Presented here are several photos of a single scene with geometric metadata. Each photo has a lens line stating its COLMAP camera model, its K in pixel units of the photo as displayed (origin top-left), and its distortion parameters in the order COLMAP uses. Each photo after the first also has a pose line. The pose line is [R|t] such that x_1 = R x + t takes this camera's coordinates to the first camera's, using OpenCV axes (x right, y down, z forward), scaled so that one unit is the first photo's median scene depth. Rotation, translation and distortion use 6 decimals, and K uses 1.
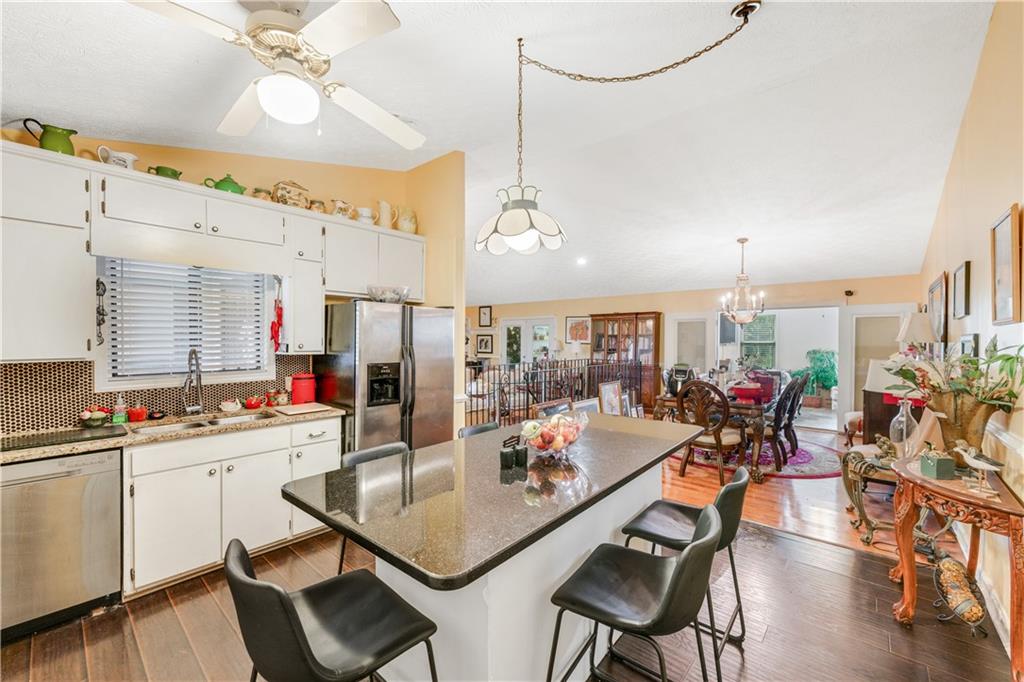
lens RADIAL K [[414.2, 0, 511.2], [0, 414.2, 341.1], [0, 0, 1]] dist [-0.000274, -0.000451]
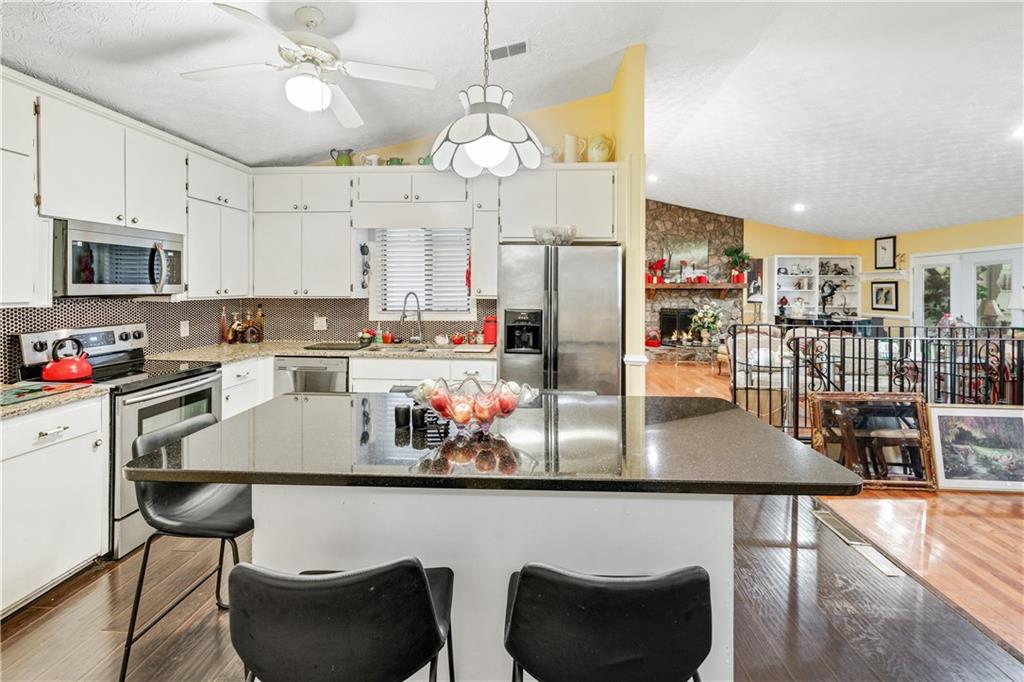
lens RADIAL K [[453.5, 0, 499.9], [0, 453.5, 286.2], [0, 0, 1]] dist [0.003304, 0.000070]
pose [[0.594510, -0.002968, -0.804083, 0.482524], [-0.007835, 0.999924, -0.009484, 0.010903], [0.804050, 0.011938, 0.594441, 0.337803]]
